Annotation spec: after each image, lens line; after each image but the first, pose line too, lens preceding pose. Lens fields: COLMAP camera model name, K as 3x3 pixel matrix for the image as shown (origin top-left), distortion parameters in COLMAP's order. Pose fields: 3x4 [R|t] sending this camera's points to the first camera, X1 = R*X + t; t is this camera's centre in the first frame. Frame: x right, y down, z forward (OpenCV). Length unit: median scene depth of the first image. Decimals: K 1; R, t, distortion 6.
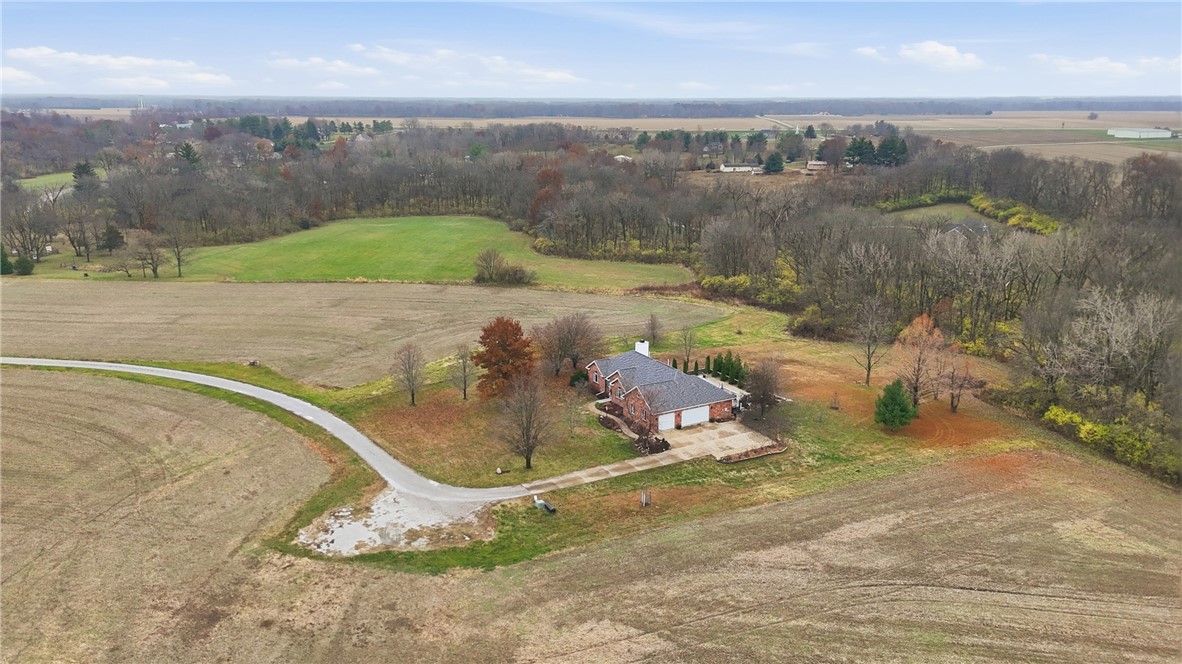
lens RADIAL K [[869.5, 0, 591.0], [0, 869.5, 332.0], [0, 0, 1]] dist [0.084320, -0.081266]
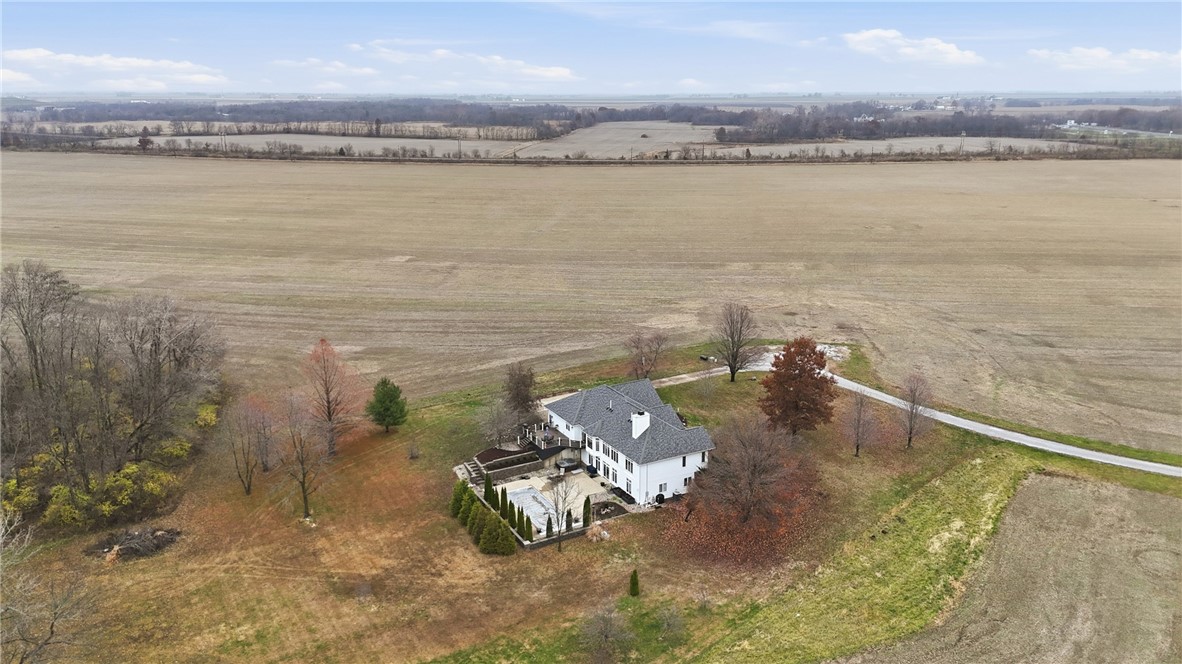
lens RADIAL K [[869.5, 0, 591.0], [0, 869.5, 332.0], [0, 0, 1]] dist [0.084320, -0.081266]
pose [[-0.999979, -0.004336, 0.004854, 0.159463], [-0.001261, 0.860679, 0.509147, -0.687406], [-0.006386, 0.509130, -0.860666, 2.557015]]
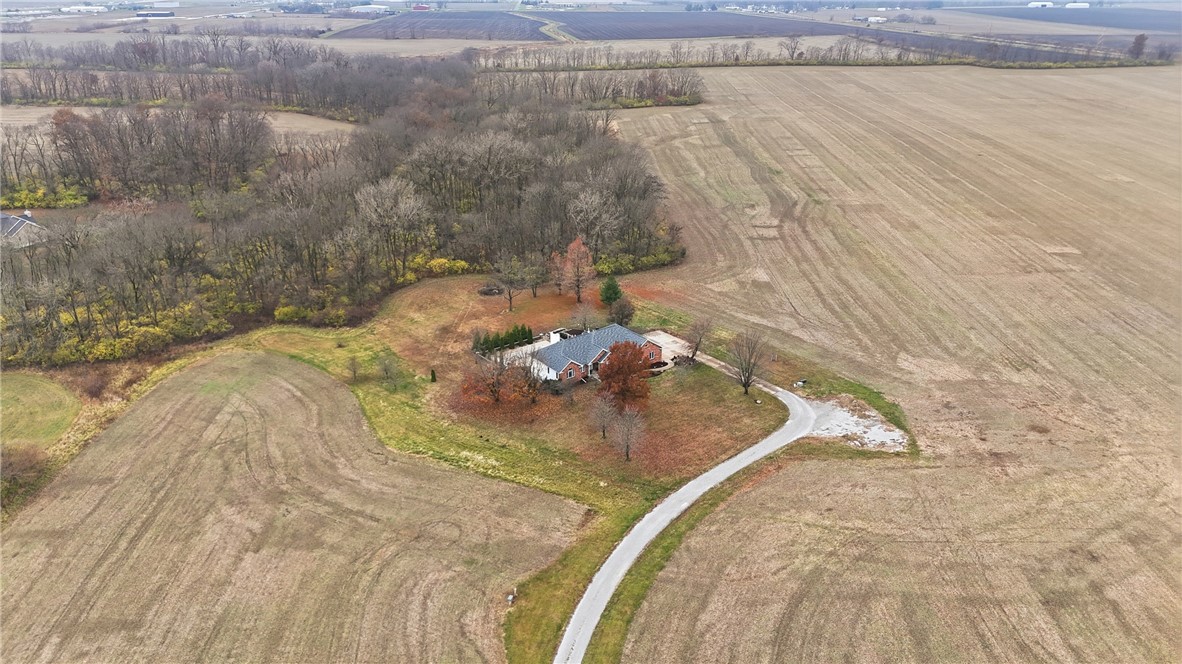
lens RADIAL K [[869.5, 0, 591.0], [0, 869.5, 332.0], [0, 0, 1]] dist [0.084320, -0.081266]
pose [[-0.123002, -0.378786, 0.917274, -1.643884], [0.258442, 0.880174, 0.398122, -0.713802], [-0.958164, 0.286032, -0.010369, 1.528498]]
